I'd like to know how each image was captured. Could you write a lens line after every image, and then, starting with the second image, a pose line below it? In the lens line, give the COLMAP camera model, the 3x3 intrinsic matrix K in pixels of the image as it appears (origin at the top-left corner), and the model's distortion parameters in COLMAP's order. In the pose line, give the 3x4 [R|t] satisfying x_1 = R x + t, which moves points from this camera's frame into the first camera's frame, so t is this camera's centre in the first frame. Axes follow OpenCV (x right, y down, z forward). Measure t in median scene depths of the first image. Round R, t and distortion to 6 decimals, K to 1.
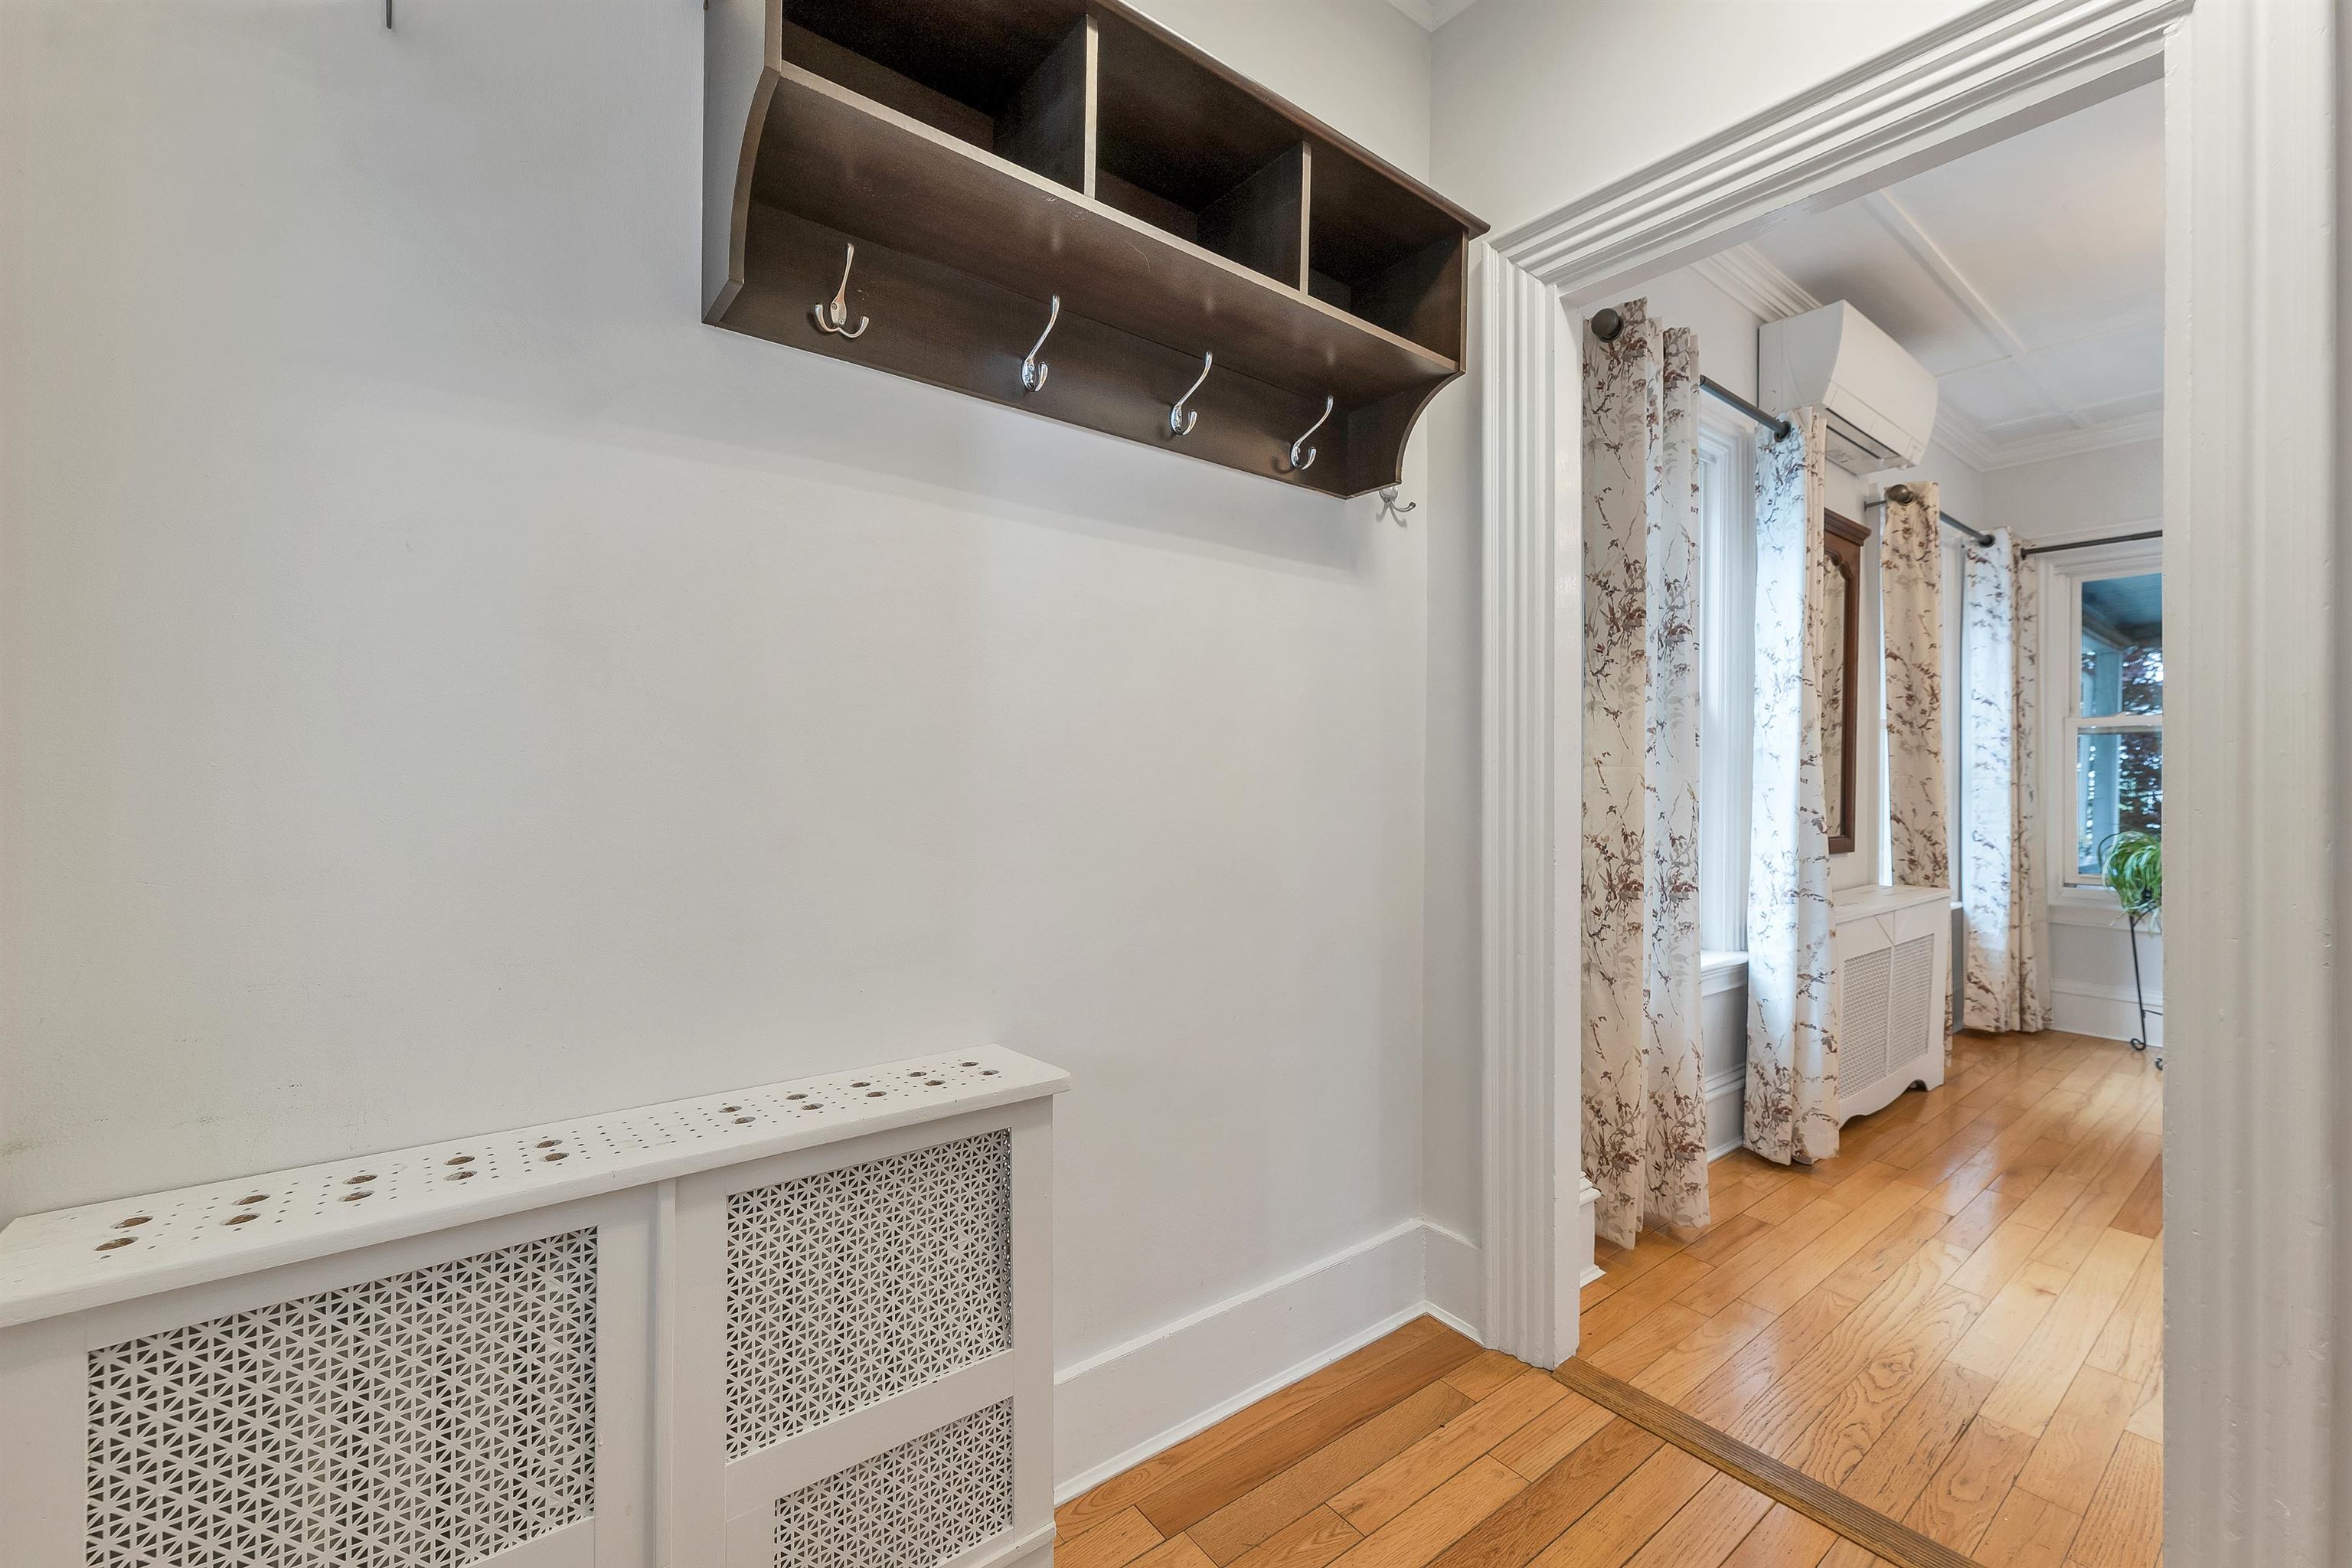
lens RADIAL K [[973.6, 0, 1177.7], [0, 973.6, 790.6], [0, 0, 1]] dist [0.000359, 0.000227]
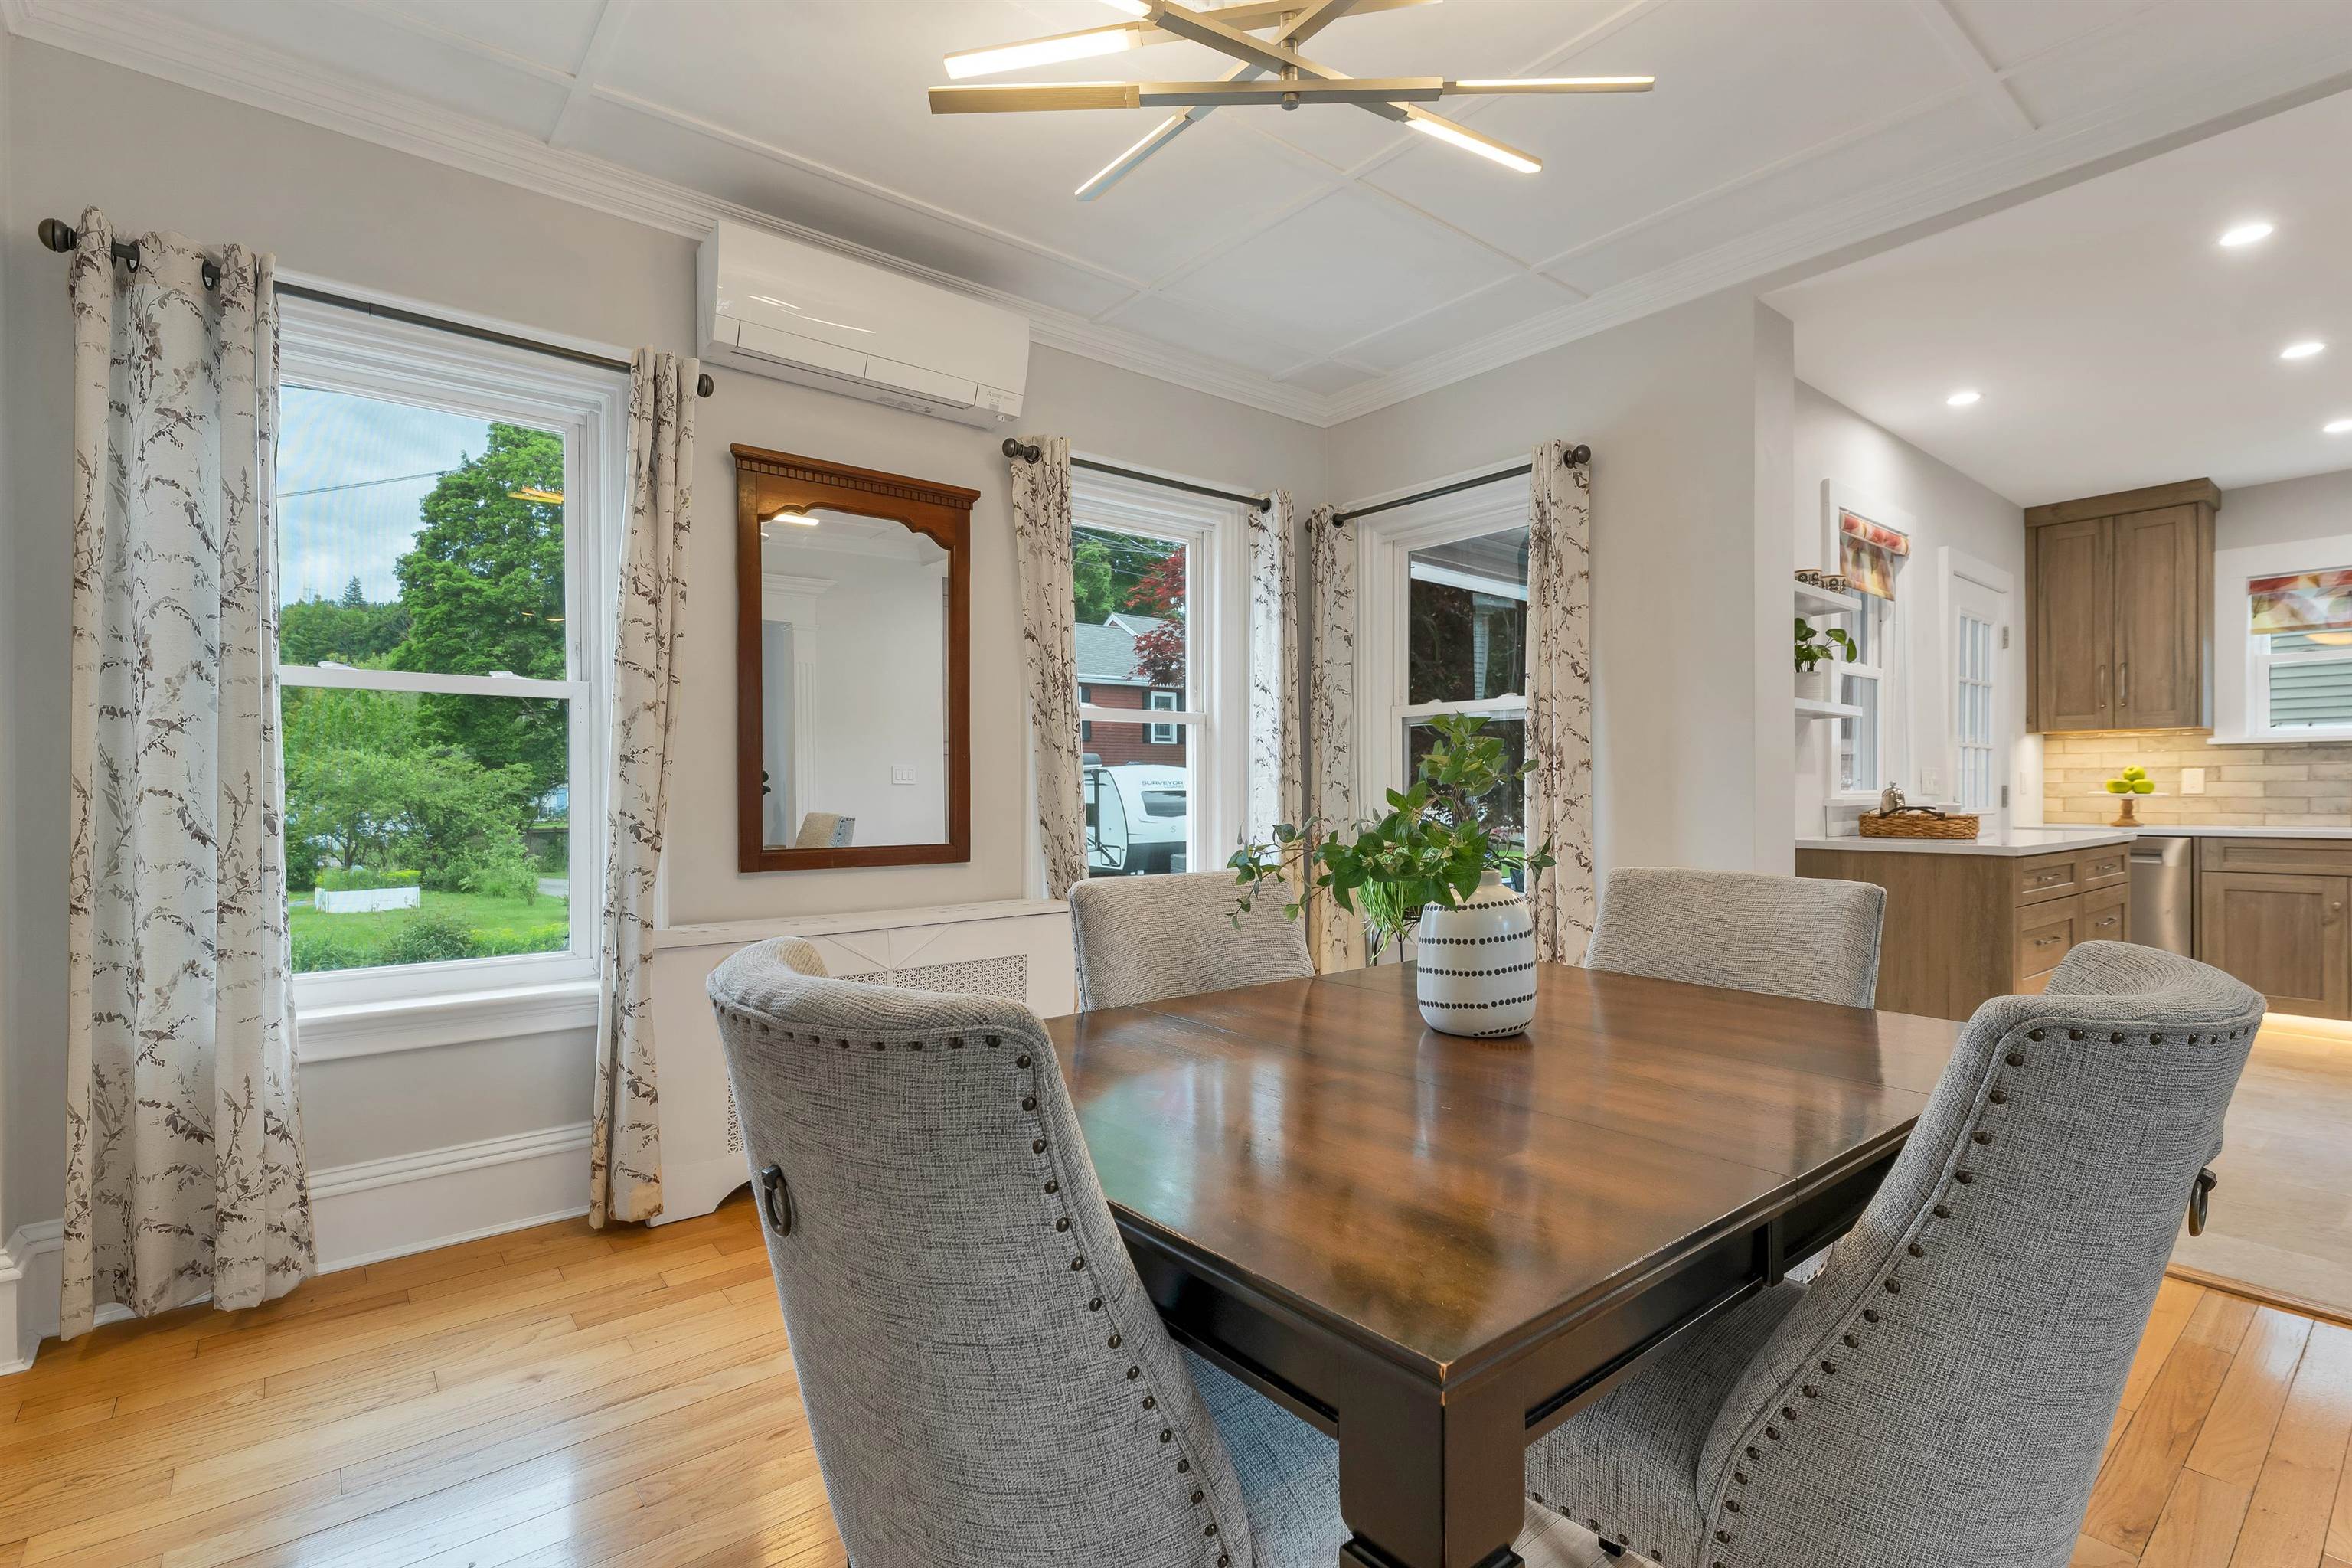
lens RADIAL K [[1080.5, 0, 1171.9], [0, 1080.5, 801.6], [0, 0, 1]] dist [0.001648, -0.000027]
pose [[0.999845, -0.006814, 0.016231, 0.743146], [0.006704, 0.999954, 0.006819, 0.003395], [-0.016277, -0.006710, 0.999845, 0.026929]]
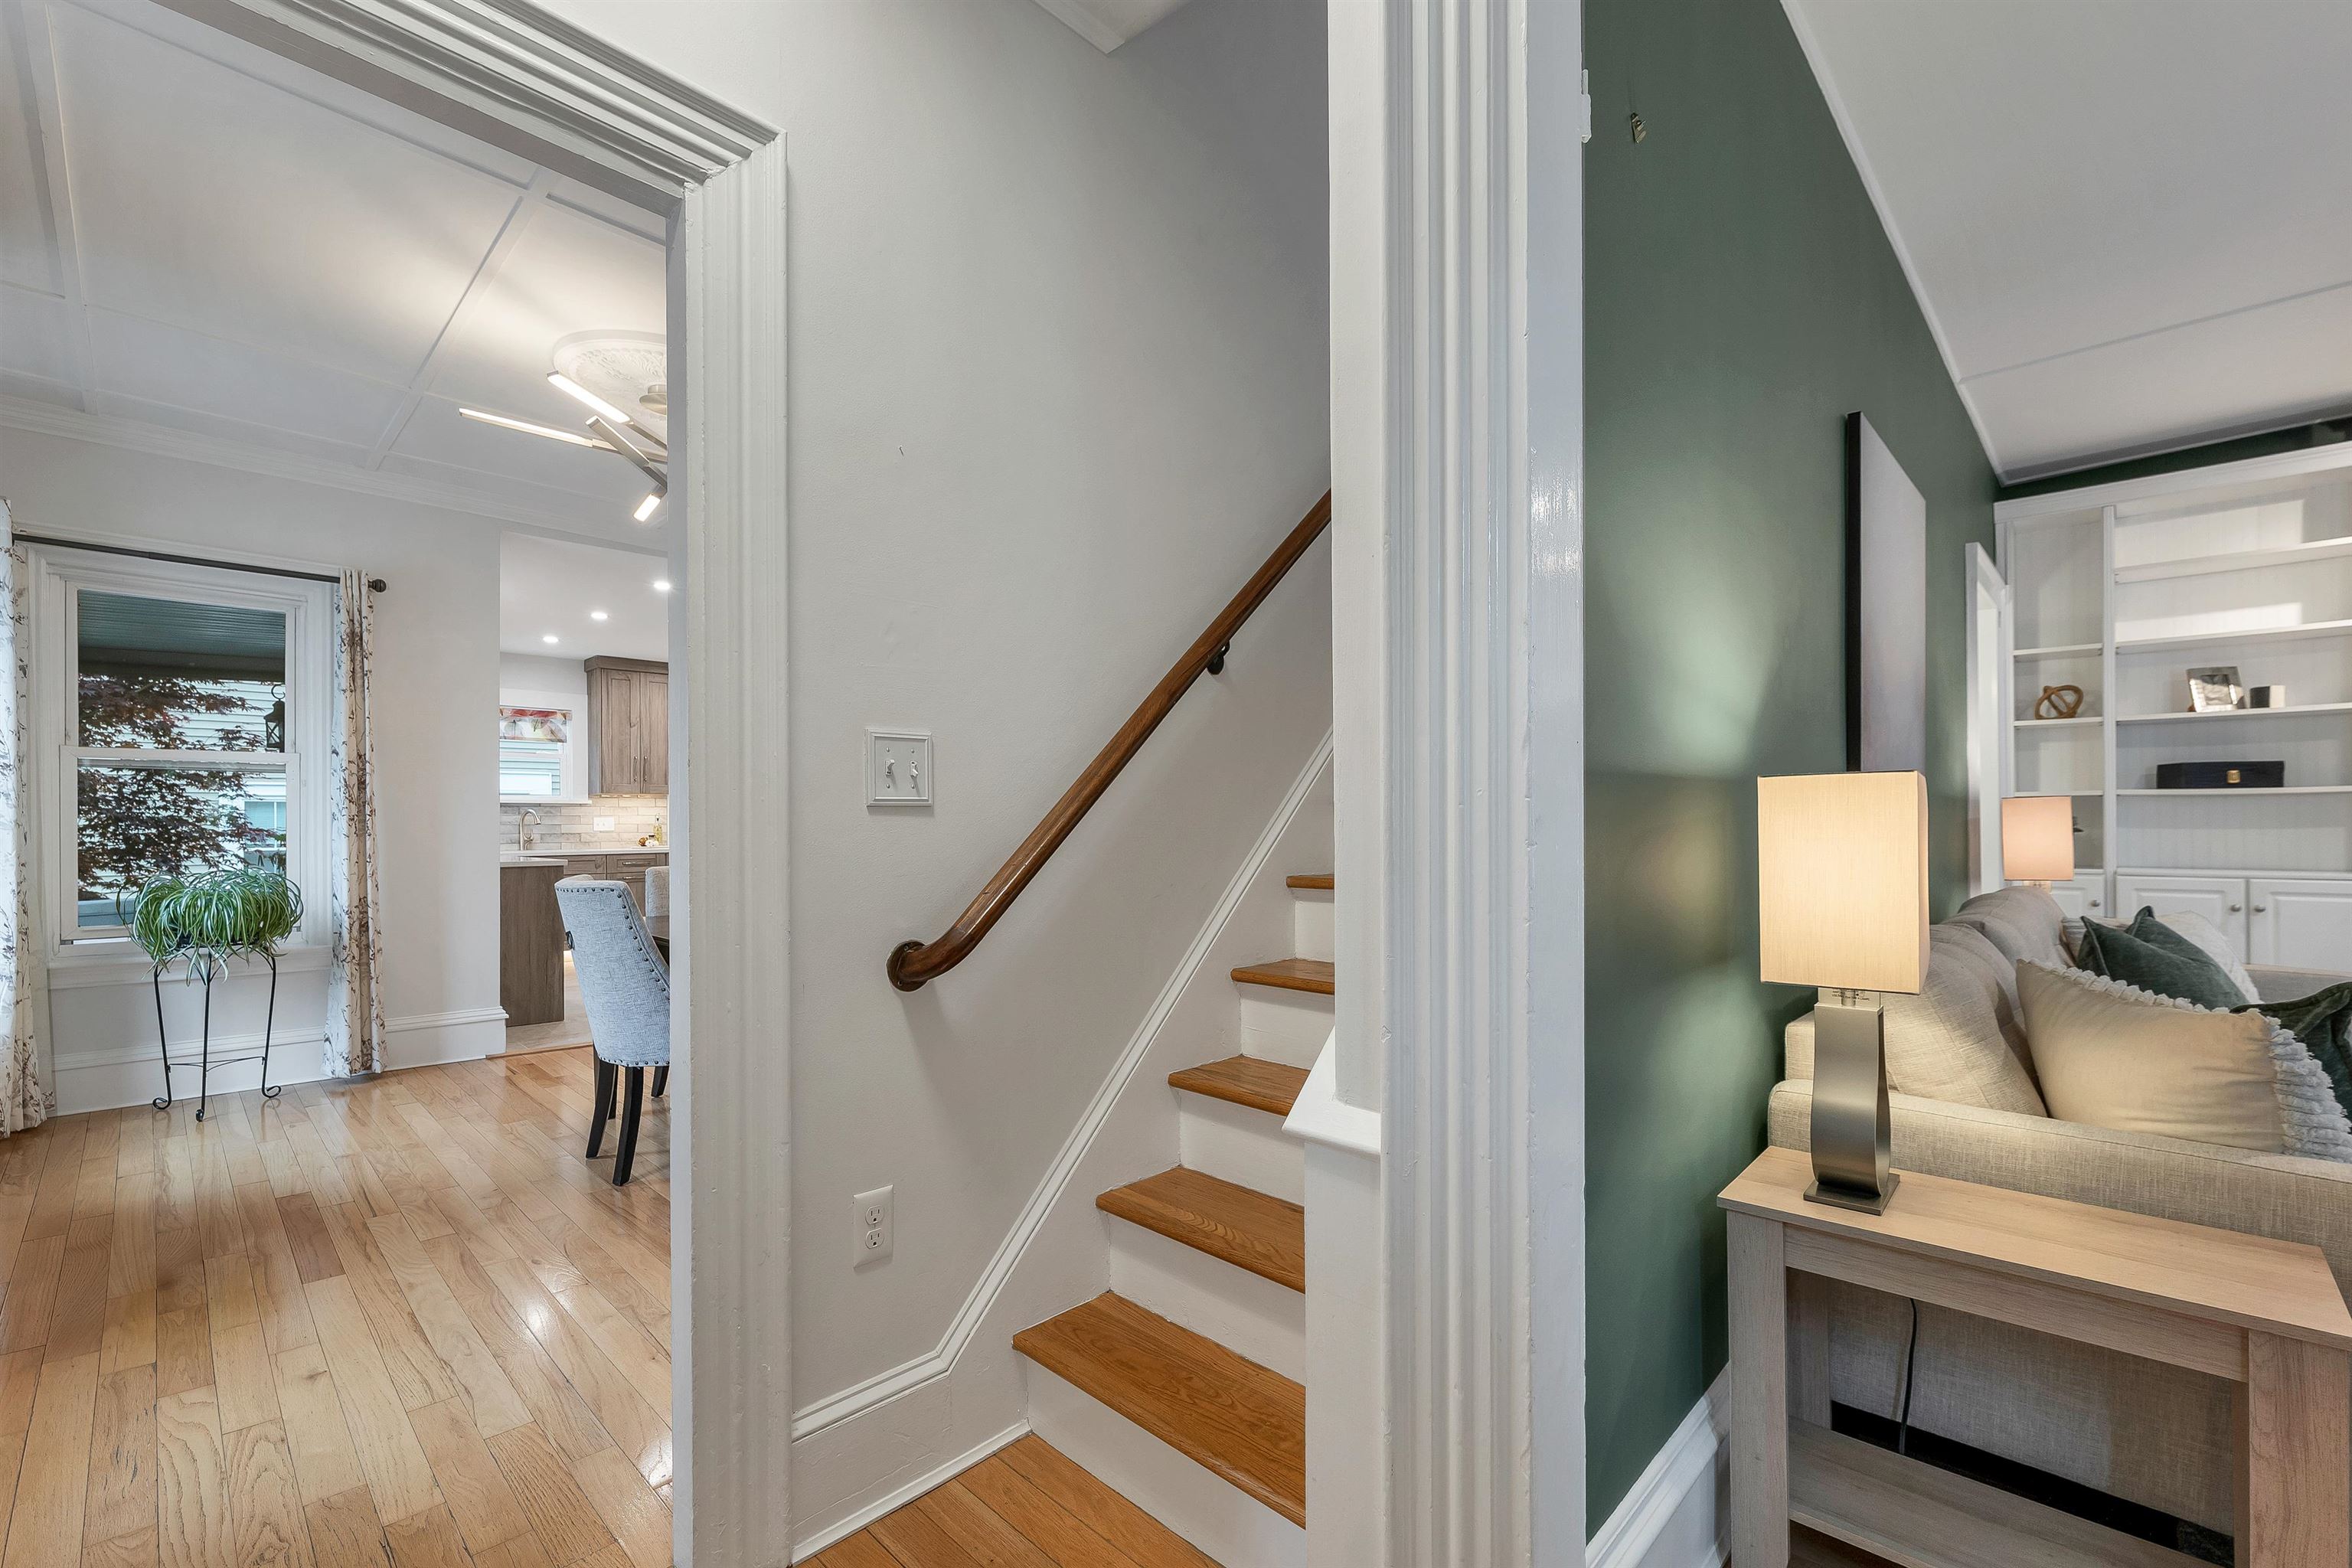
lens RADIAL K [[990.9, 0, 1173.6], [0, 990.9, 819.6], [0, 0, 1]] dist [-0.000022, -0.000253]
pose [[-0.137328, 0.001620, 0.990524, -0.078666], [0.006580, 0.999978, -0.000723, -0.003036], [-0.990504, 0.006419, -0.137335, 0.168501]]
